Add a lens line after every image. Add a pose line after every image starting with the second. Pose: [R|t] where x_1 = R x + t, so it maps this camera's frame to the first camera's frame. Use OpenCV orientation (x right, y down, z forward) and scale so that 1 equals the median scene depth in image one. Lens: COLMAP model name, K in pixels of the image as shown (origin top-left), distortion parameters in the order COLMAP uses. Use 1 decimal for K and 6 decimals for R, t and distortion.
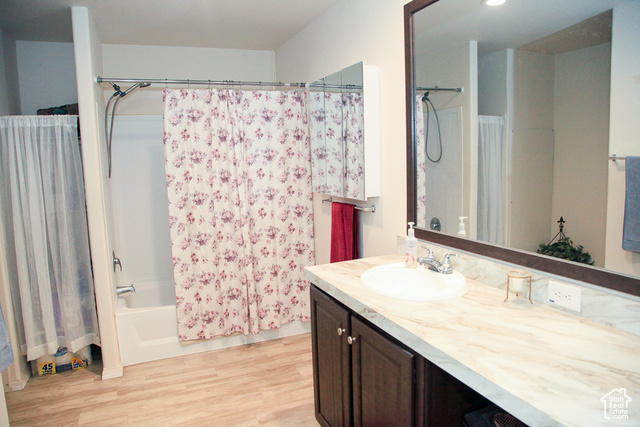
lens RADIAL K [[435.0, 0, 313.9], [0, 435.0, 213.4], [0, 0, 1]] dist [-0.124058, 0.068637]
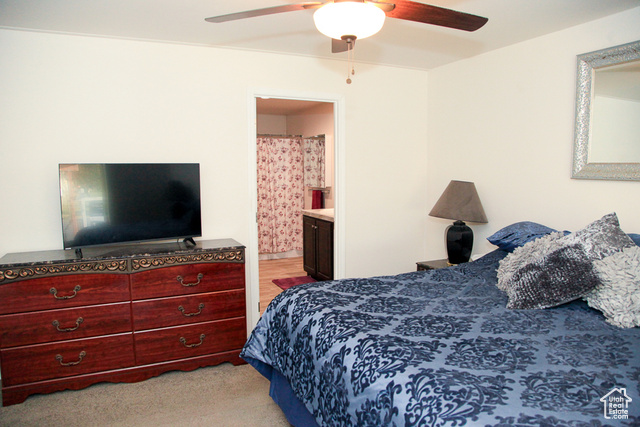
lens RADIAL K [[435.0, 0, 313.9], [0, 435.0, 213.4], [0, 0, 1]] dist [-0.124058, 0.068637]
pose [[0.999345, 0.026127, 0.025024, -0.004264], [-0.025464, 0.999325, -0.026488, 0.147345], [-0.025700, 0.025834, 0.999336, -1.207557]]
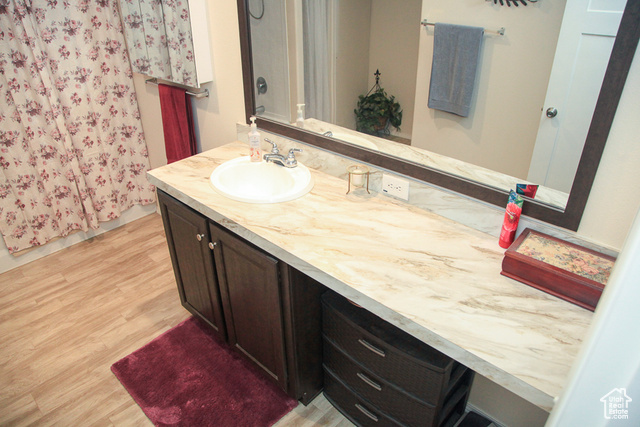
lens RADIAL K [[435.0, 0, 313.9], [0, 435.0, 213.4], [0, 0, 1]] dist [-0.124058, 0.068637]
pose [[0.914061, -0.179362, 0.363761, -0.030599], [0.034508, 0.928038, 0.370883, -0.087345], [-0.404106, -0.326457, 0.854473, 0.012491]]
